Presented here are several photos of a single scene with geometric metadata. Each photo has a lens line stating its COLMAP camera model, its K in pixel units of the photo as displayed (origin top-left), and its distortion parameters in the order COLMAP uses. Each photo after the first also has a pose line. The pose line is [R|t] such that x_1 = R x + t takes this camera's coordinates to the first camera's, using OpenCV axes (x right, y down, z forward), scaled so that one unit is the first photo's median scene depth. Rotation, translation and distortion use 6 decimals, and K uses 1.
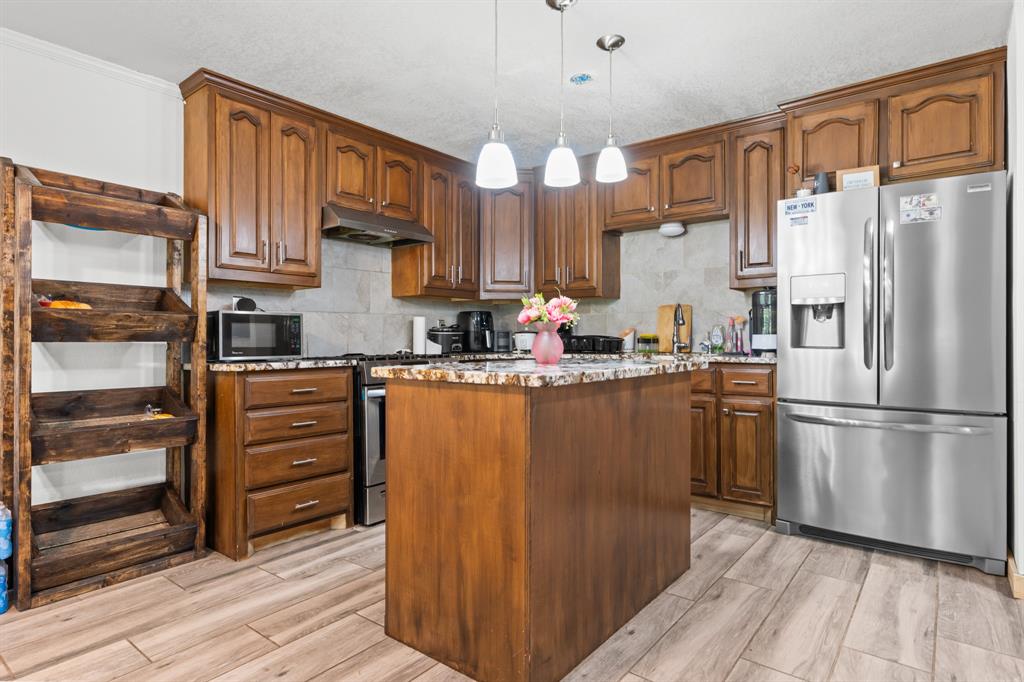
lens RADIAL K [[558.5, 0, 513.7], [0, 558.5, 337.9], [0, 0, 1]] dist [0.001427, 0.000951]
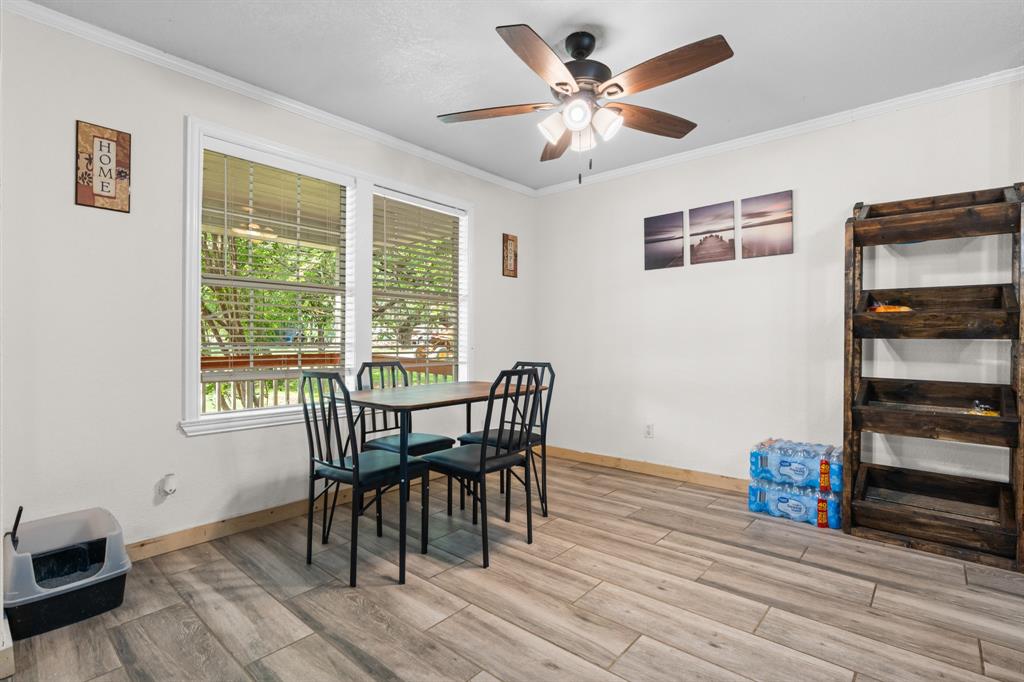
lens RADIAL K [[494.7, 0, 512.0], [0, 494.7, 341.0], [0, 0, 1]] dist [-0.000172, 0.000126]
pose [[-0.059380, 0.011168, -0.998173, 0.332379], [0.000409, 0.999938, 0.011164, -0.000051], [0.998235, 0.000255, -0.059381, 0.219684]]
